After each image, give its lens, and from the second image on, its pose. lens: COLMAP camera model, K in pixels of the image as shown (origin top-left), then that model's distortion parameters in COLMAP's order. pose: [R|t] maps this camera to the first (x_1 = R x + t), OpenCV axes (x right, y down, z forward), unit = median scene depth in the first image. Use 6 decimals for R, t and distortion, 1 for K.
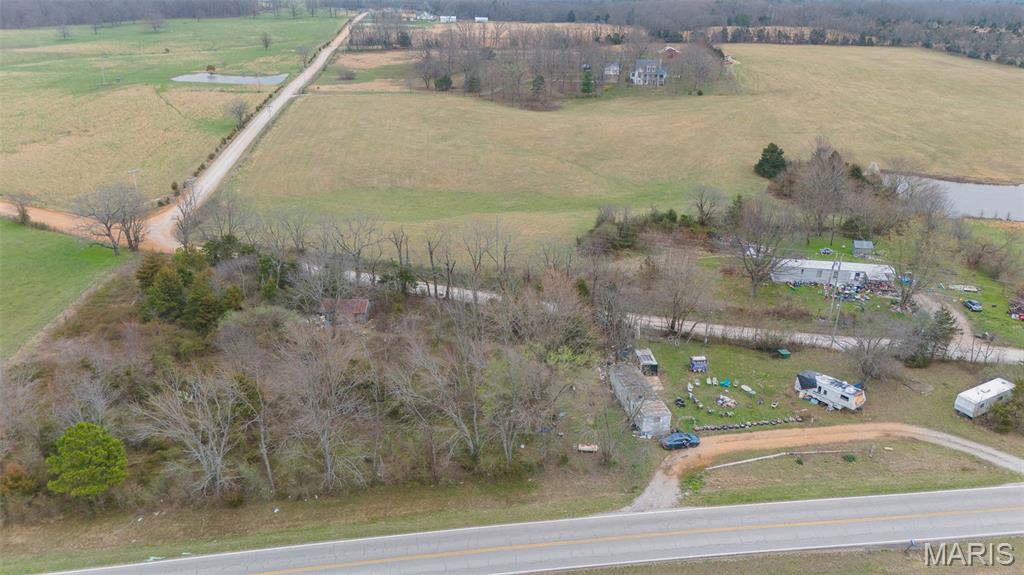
lens RADIAL K [[749.2, 0, 515.5], [0, 749.2, 291.7], [0, 0, 1]] dist [0.080363, -0.074742]
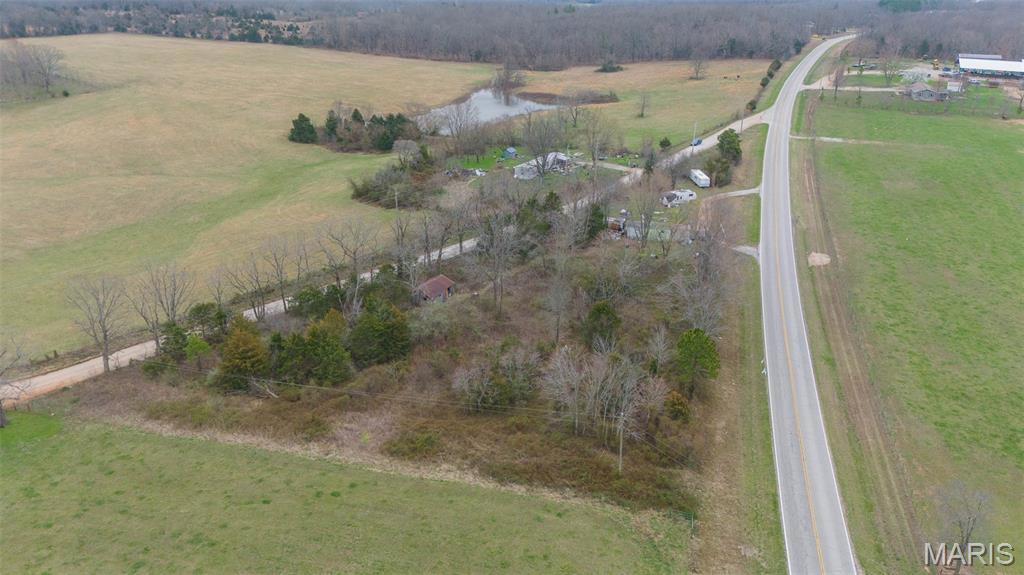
lens RADIAL K [[749.2, 0, 514.1], [0, 749.2, 285.8], [0, 0, 1]] dist [0.080363, -0.074742]
pose [[0.398604, -0.368168, 0.839980, -0.406907], [0.358749, 0.905501, 0.226646, -0.069606], [-0.844046, 0.211000, 0.493016, 0.141121]]
